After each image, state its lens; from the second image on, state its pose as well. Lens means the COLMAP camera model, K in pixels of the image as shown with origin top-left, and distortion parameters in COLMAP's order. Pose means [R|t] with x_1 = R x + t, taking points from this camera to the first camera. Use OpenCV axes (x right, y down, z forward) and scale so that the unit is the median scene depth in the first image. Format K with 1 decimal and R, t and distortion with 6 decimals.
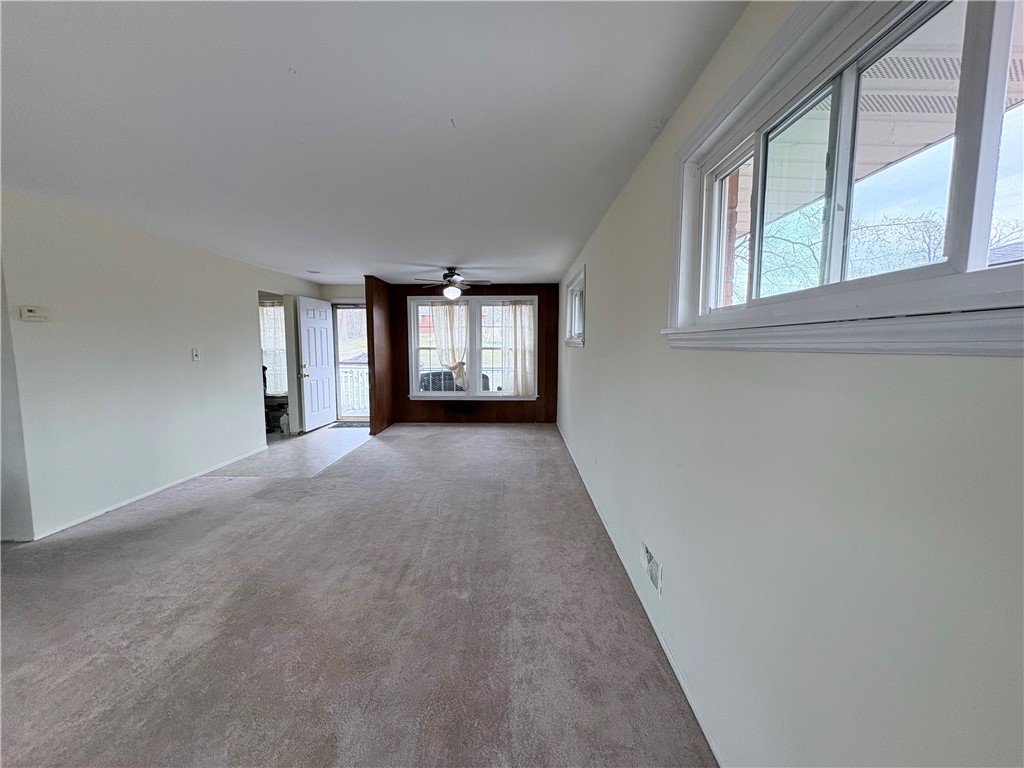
lens RADIAL K [[409.7, 0, 512.0], [0, 409.7, 384.0], [0, 0, 1]] dist [0.000132, -0.000068]
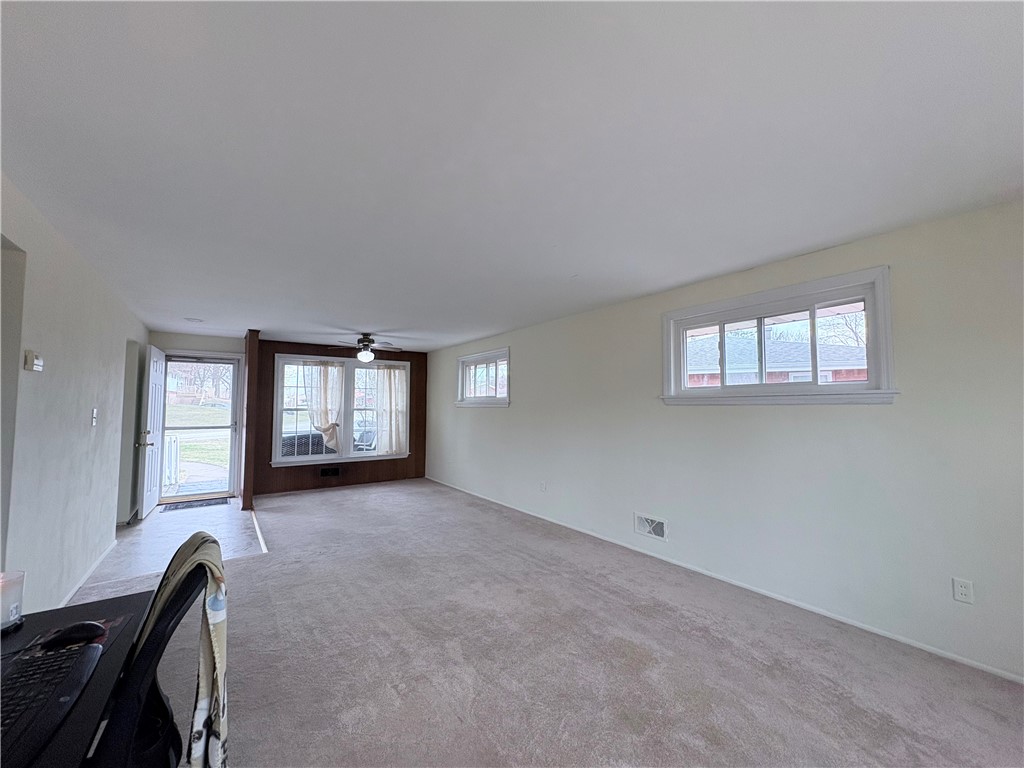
lens RADIAL K [[409.7, 0, 512.0], [0, 409.7, 384.0], [0, 0, 1]] dist [0.000132, -0.000068]
pose [[0.803876, 0.034949, 0.593769, -0.370587], [0.056739, 0.989214, -0.135041, 0.009817], [-0.592085, 0.142246, 0.793222, -0.042362]]
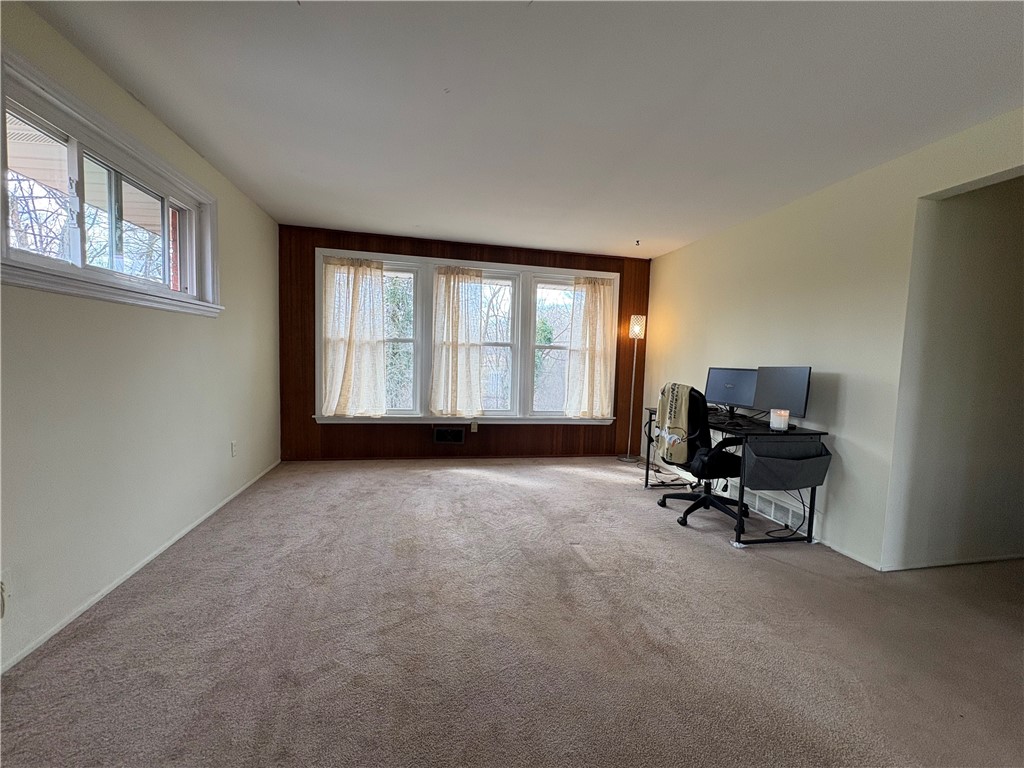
lens RADIAL K [[409.7, 0, 512.0], [0, 409.7, 384.0], [0, 0, 1]] dist [0.000132, -0.000068]
pose [[-0.973080, -0.019135, -0.229673, -0.100980], [-0.057894, 0.984888, 0.163228, -0.021699], [0.223079, 0.172131, -0.959483, 0.522945]]
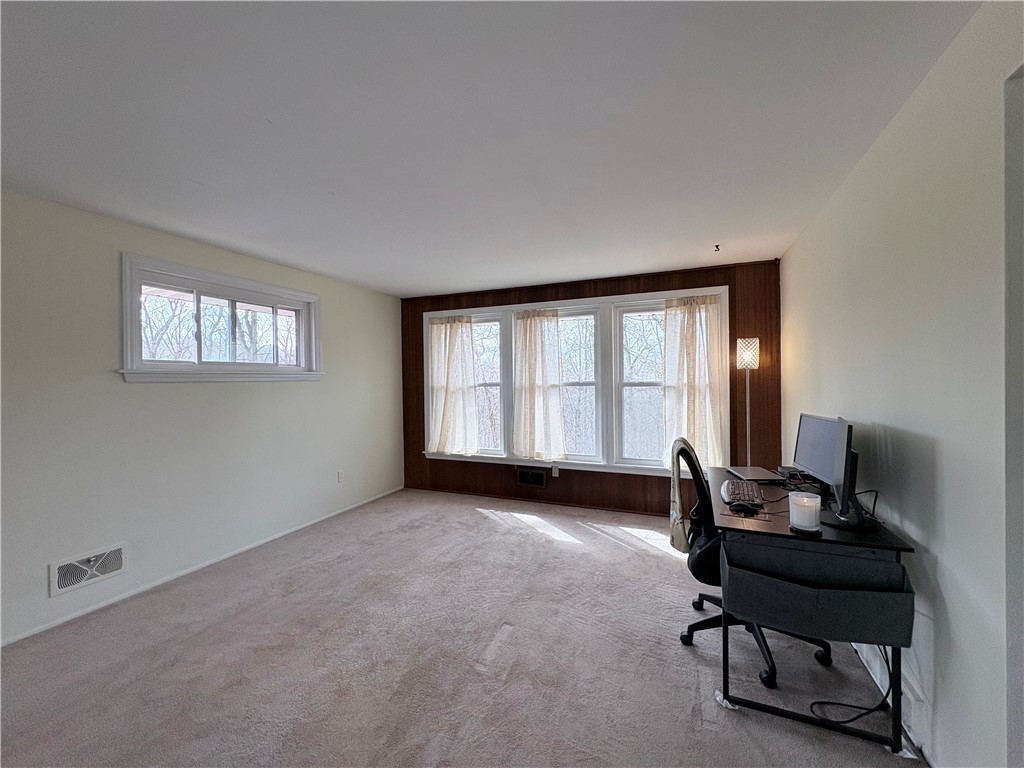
lens RADIAL K [[409.7, 0, 512.0], [0, 409.7, 384.0], [0, 0, 1]] dist [0.000132, -0.000068]
pose [[-0.930054, 0.007669, 0.367344, -0.367095], [0.047787, 0.993815, 0.100242, -0.042685], [-0.364303, 0.110784, -0.924668, 0.481105]]
